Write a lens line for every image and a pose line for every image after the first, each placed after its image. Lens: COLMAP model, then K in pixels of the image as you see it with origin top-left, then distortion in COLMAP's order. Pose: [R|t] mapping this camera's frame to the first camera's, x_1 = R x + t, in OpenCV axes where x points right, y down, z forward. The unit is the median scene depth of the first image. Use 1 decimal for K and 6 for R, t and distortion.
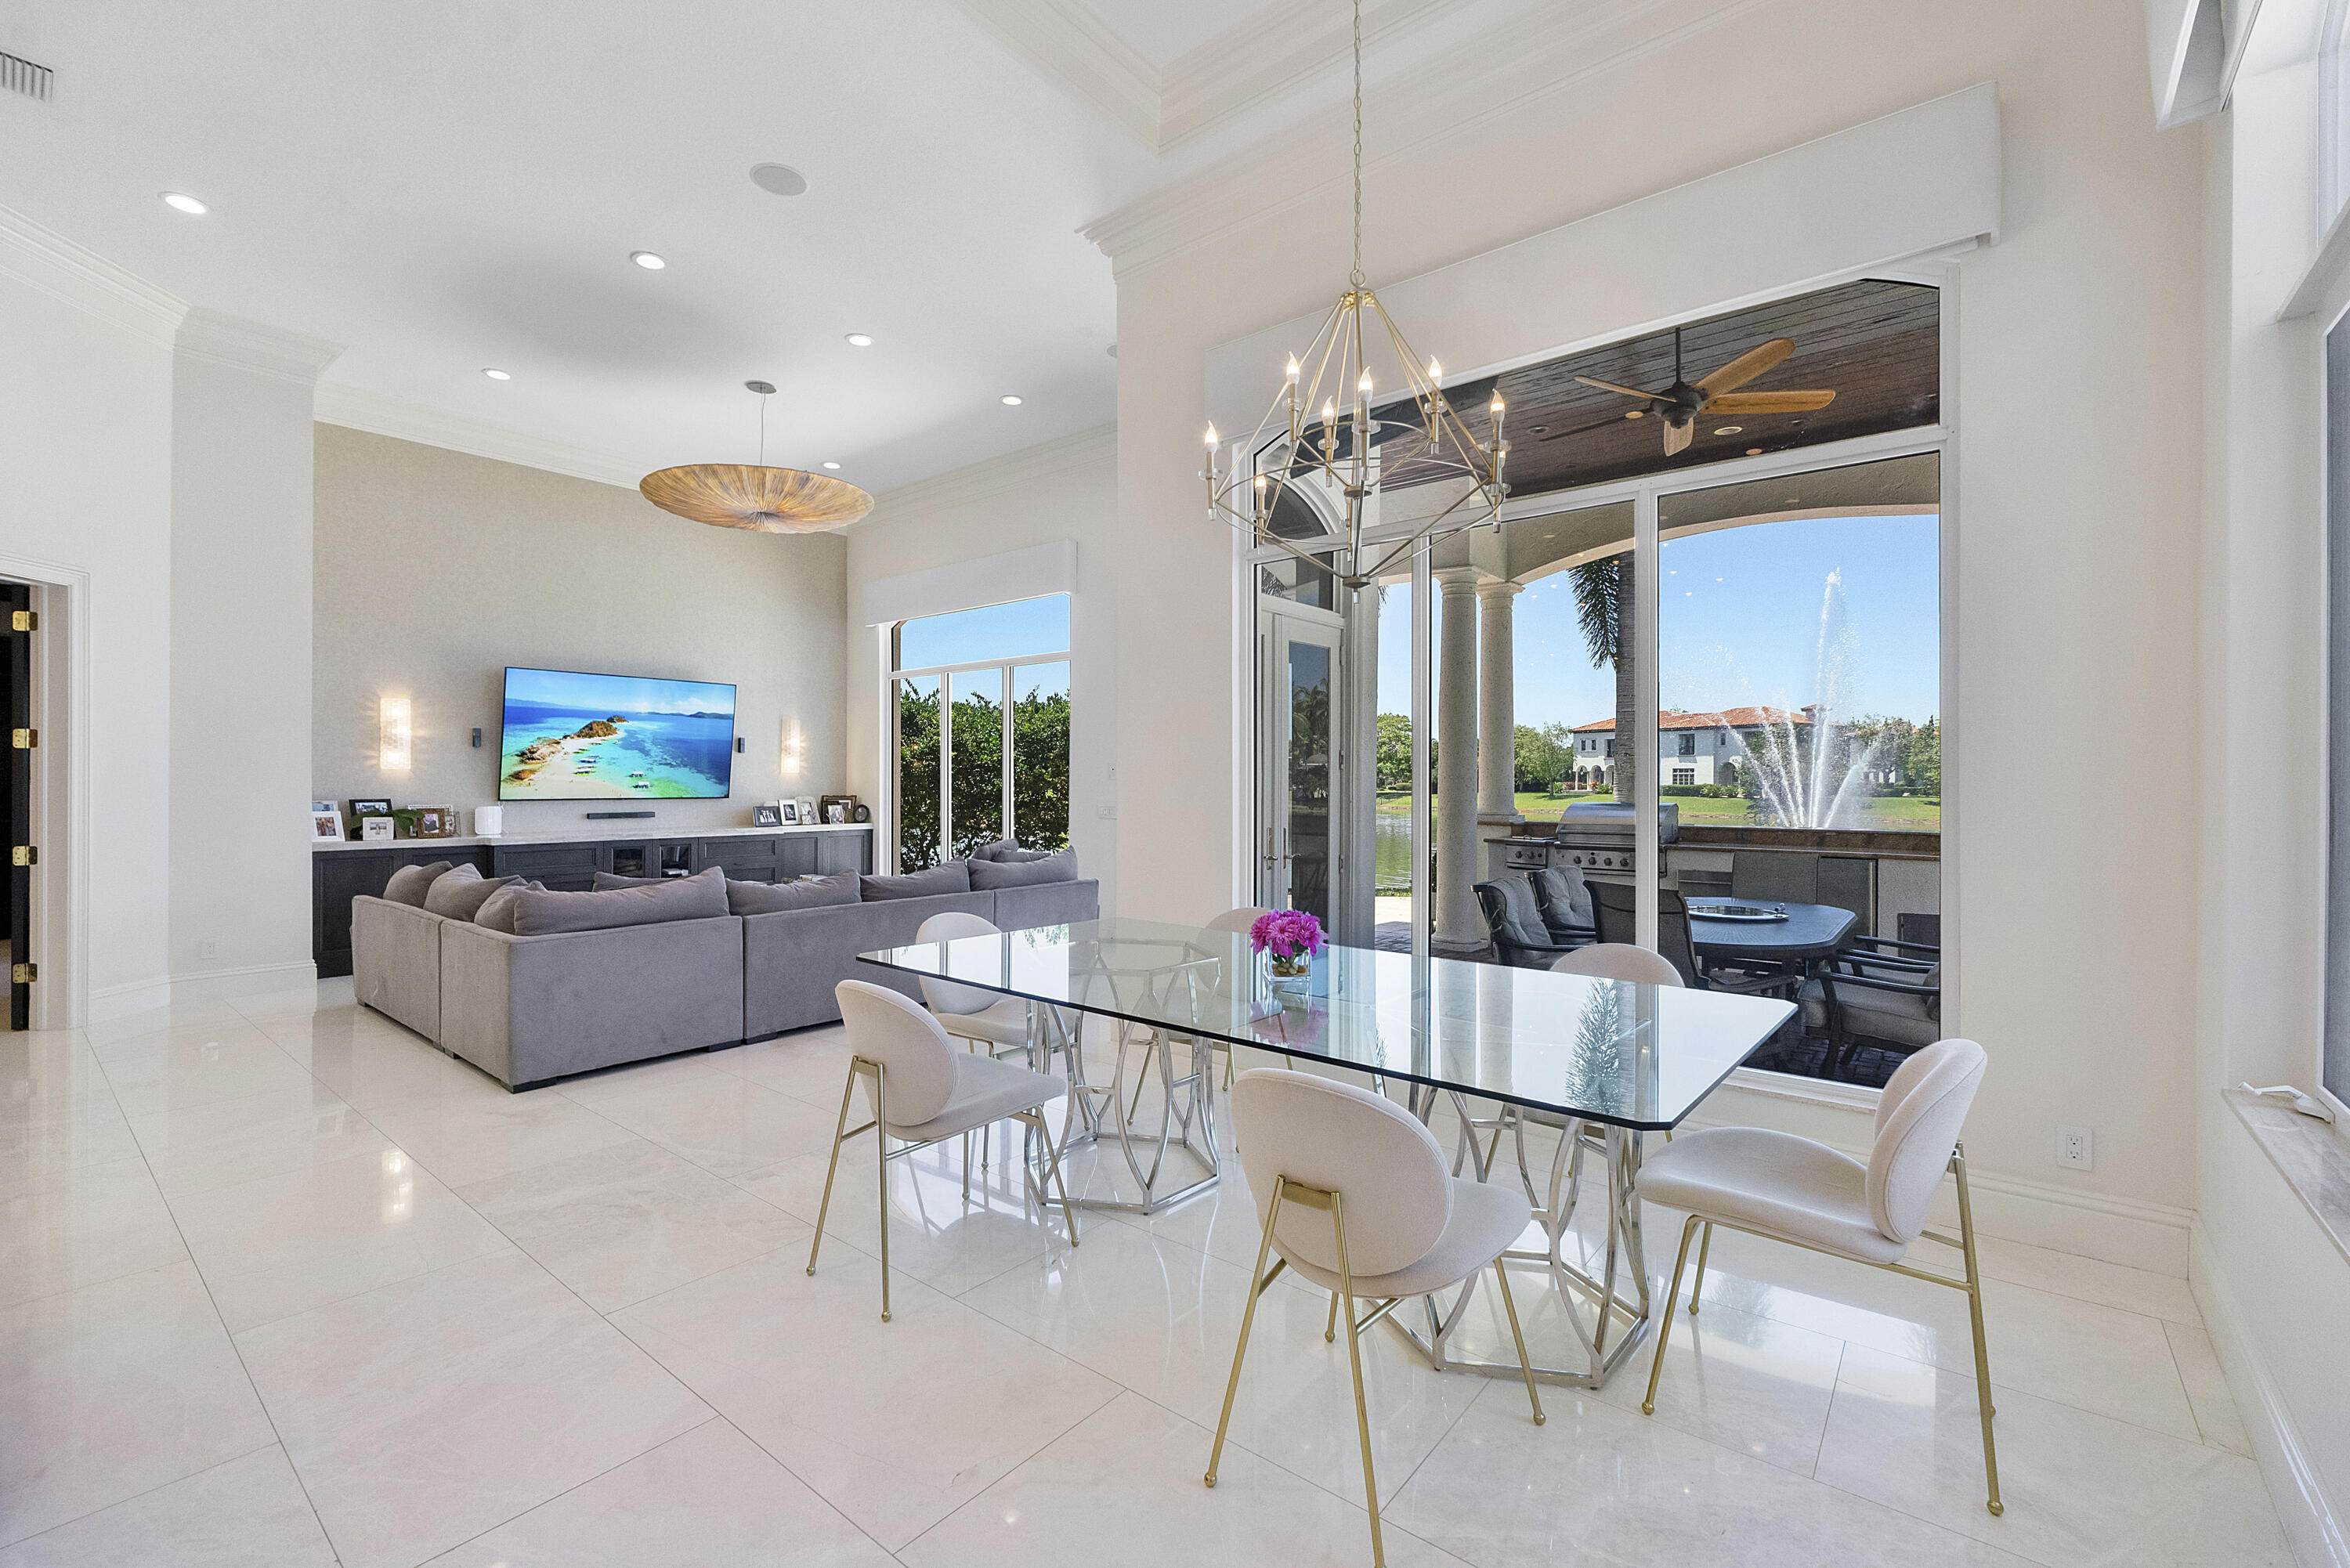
lens RADIAL K [[994.9, 0, 1175.2], [0, 994.9, 779.8], [0, 0, 1]] dist [-0.008219, -0.000317]
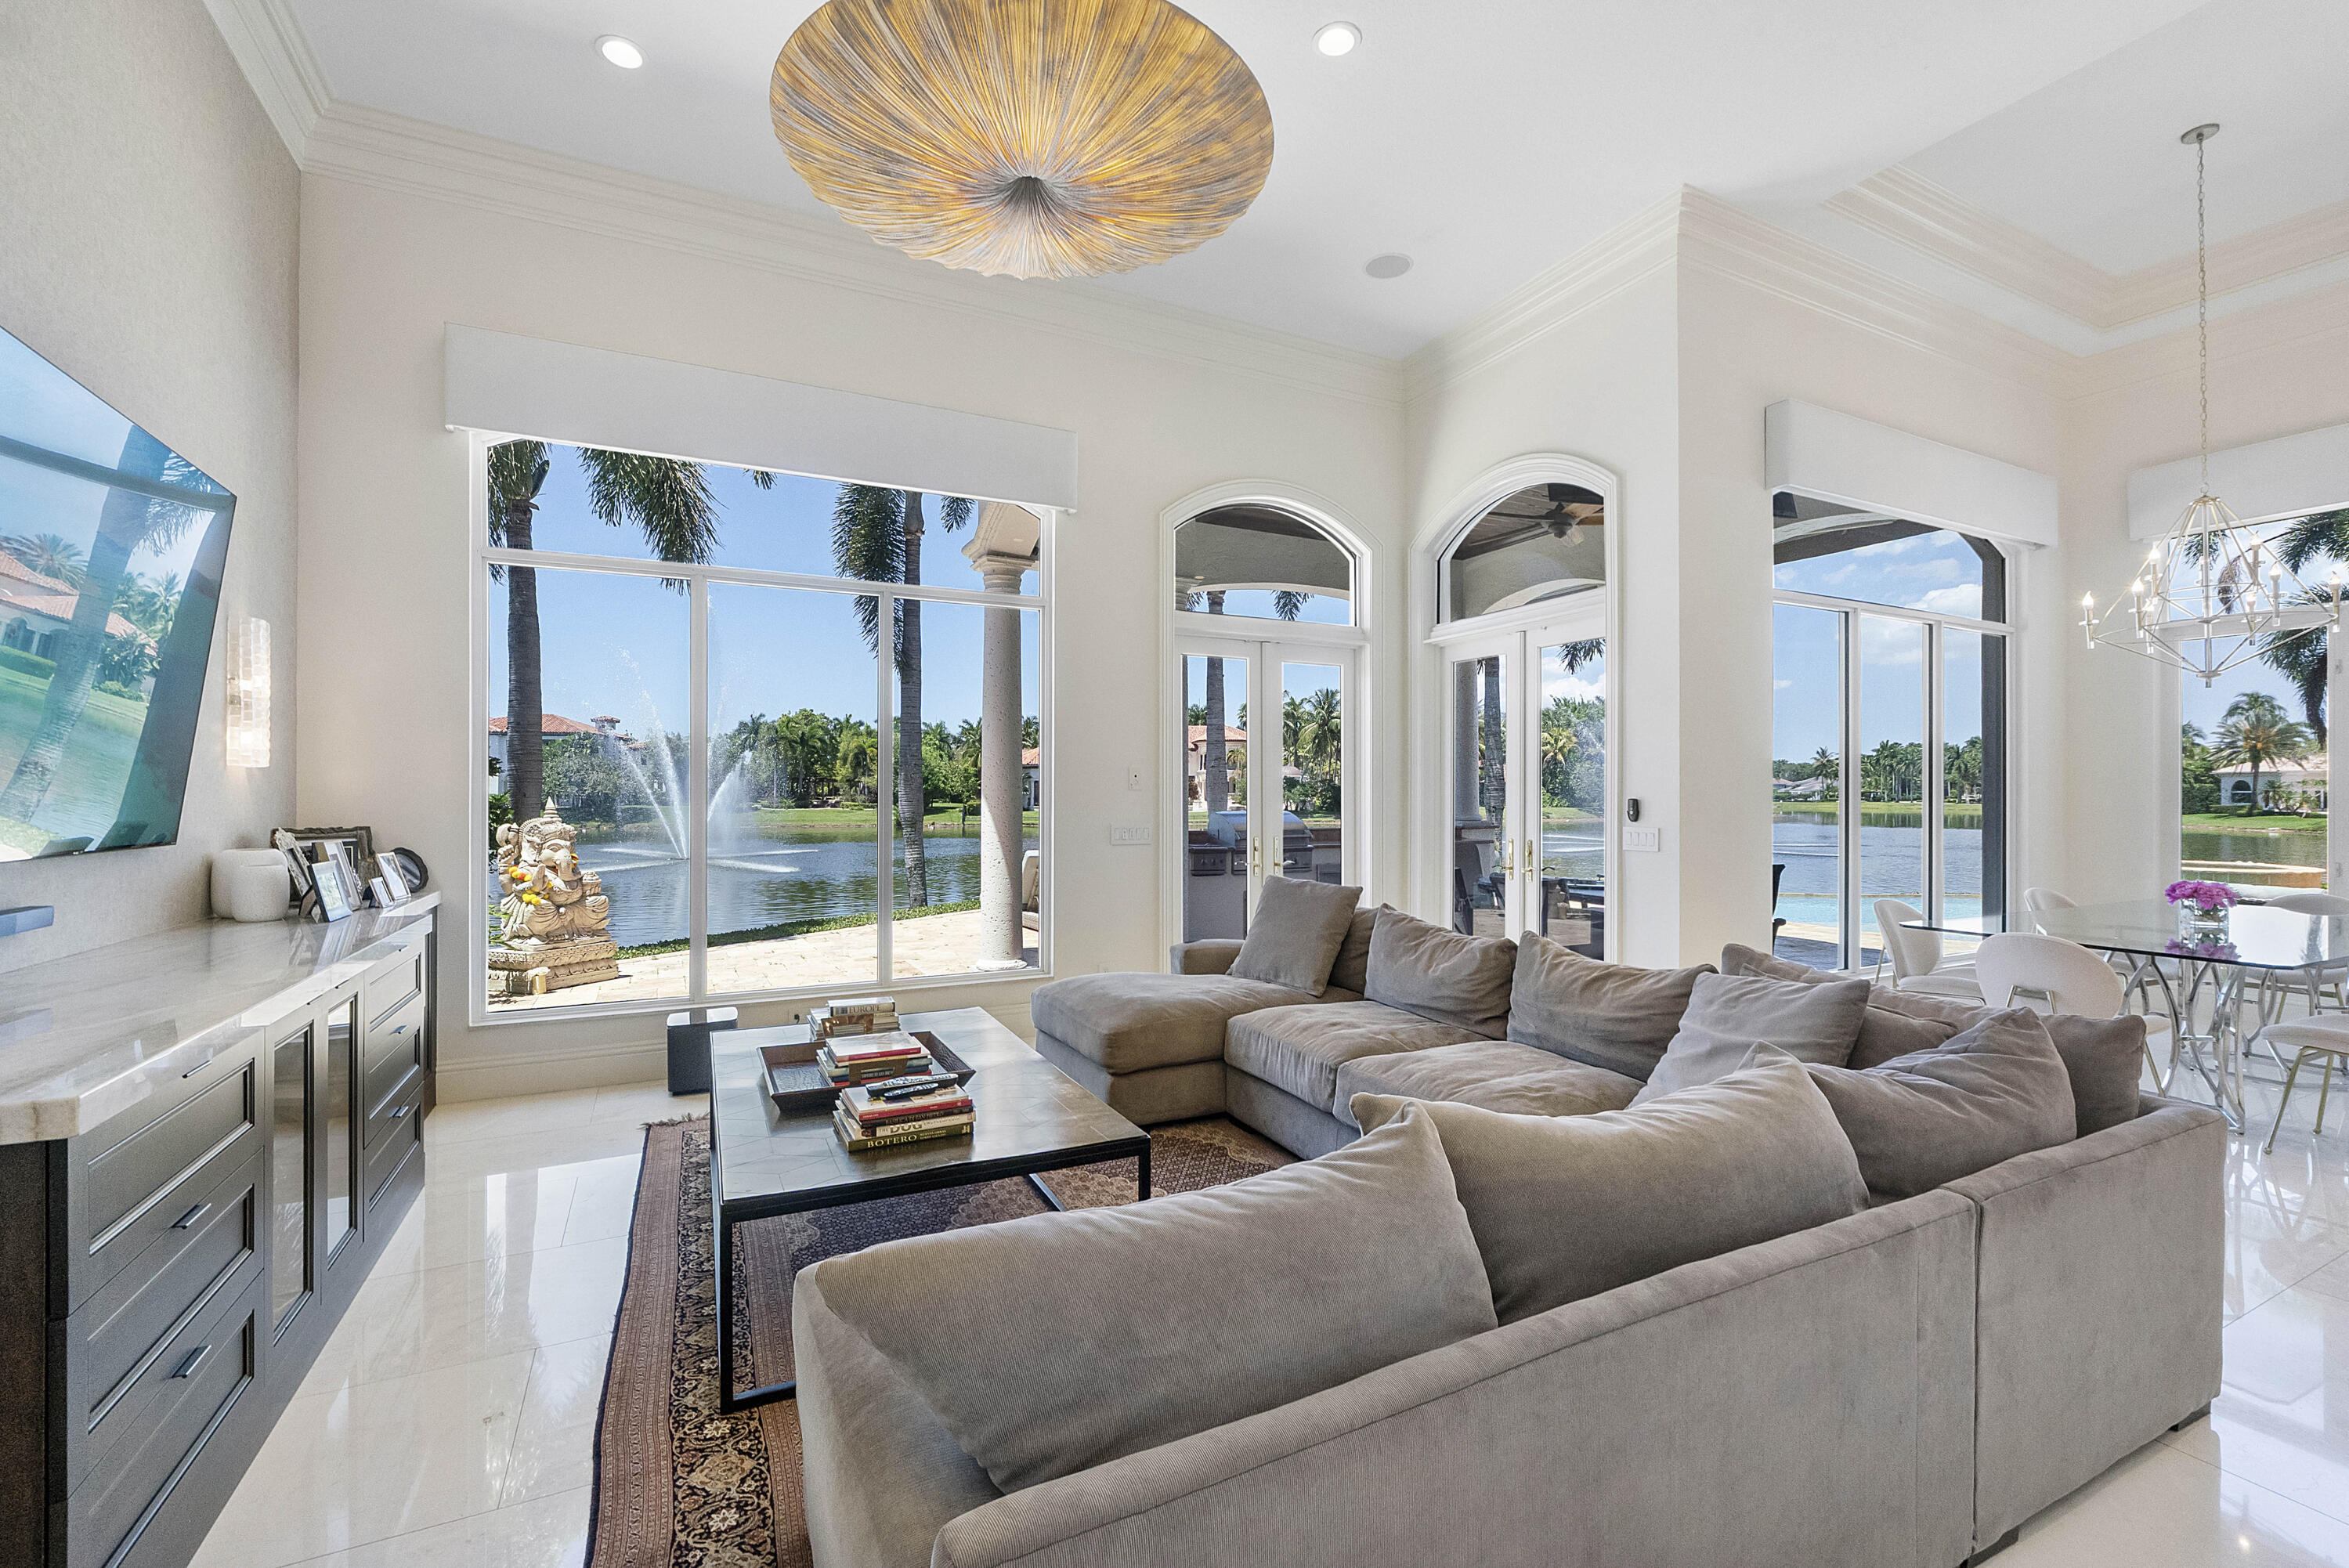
lens RADIAL K [[994.5, 0, 1174.7], [0, 994.5, 779.8], [0, 0, 1]] dist [-0.008219, -0.000317]
pose [[0.403742, 0.010588, 0.914812, -0.727316], [-0.000799, 0.999937, -0.011221, 0.001448], [-0.914872, 0.003800, 0.403725, 0.695528]]
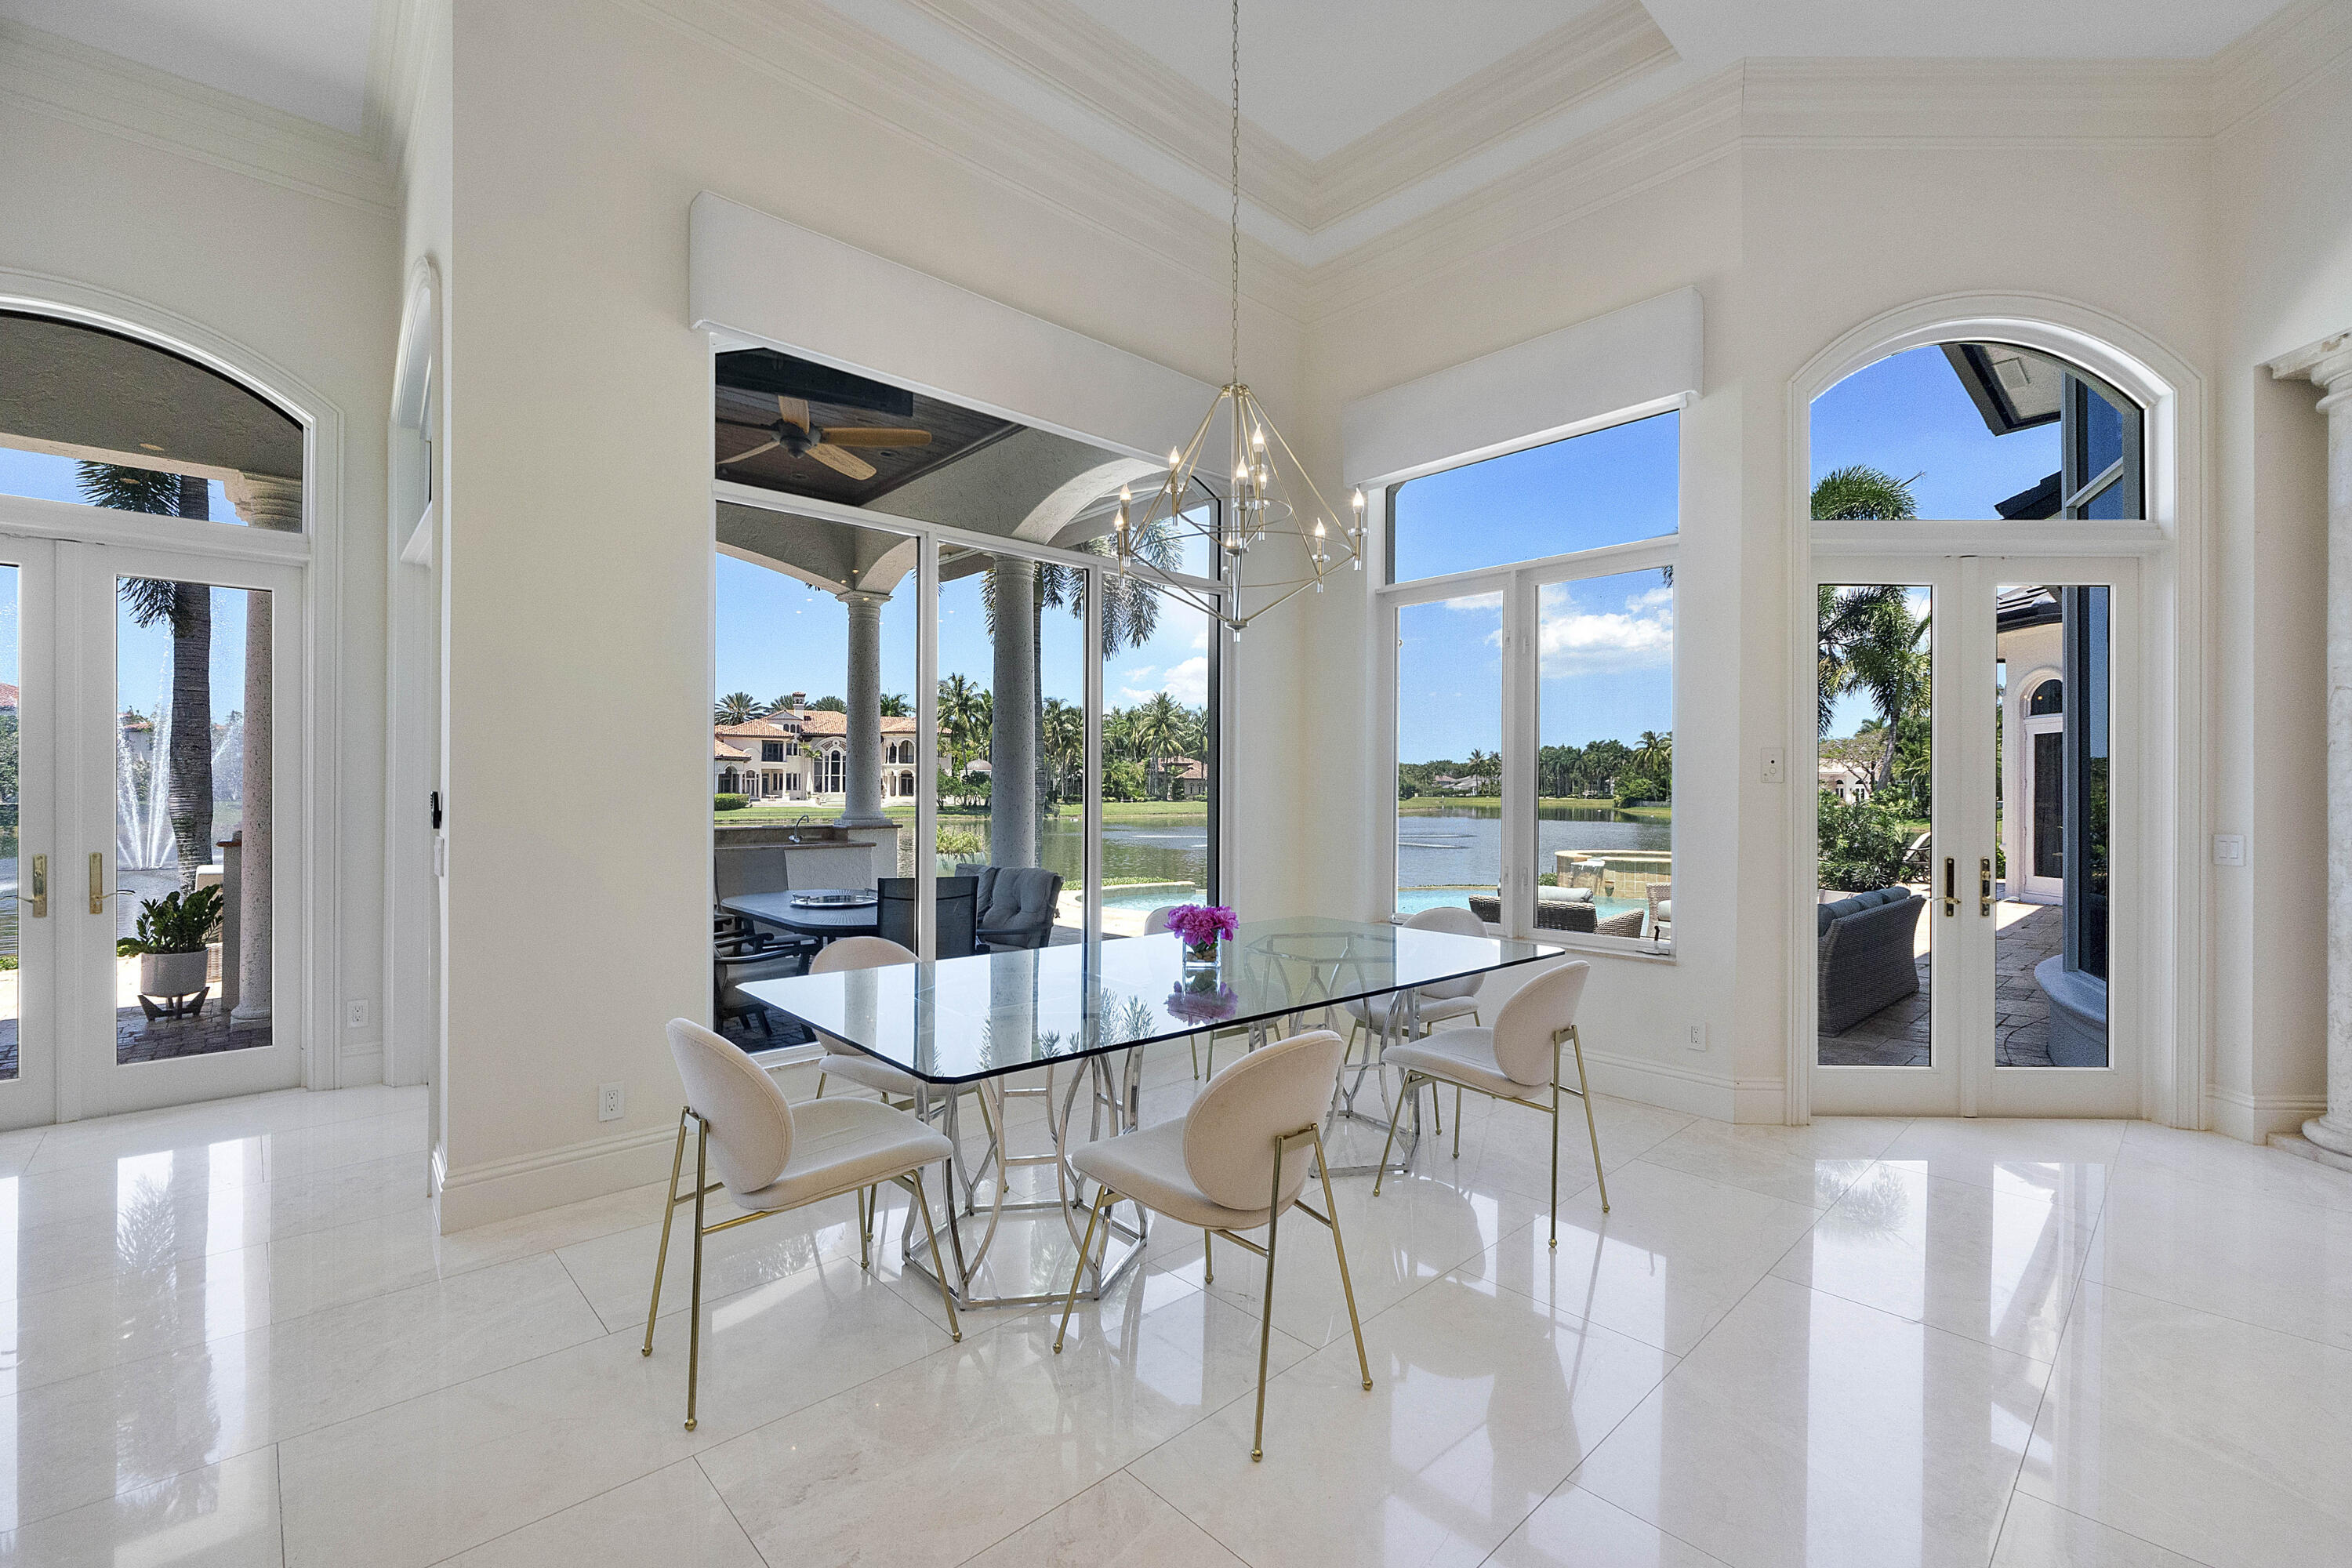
lens RADIAL K [[1000.1, 0, 1176.0], [0, 1000.1, 784.0], [0, 0, 1]] dist [-0.005203, -0.000499]
pose [[0.135046, 0.003073, 0.990835, -0.378565], [-0.004353, 0.999987, -0.002508, 0.000685], [-0.990830, -0.003975, 0.135058, 0.329853]]
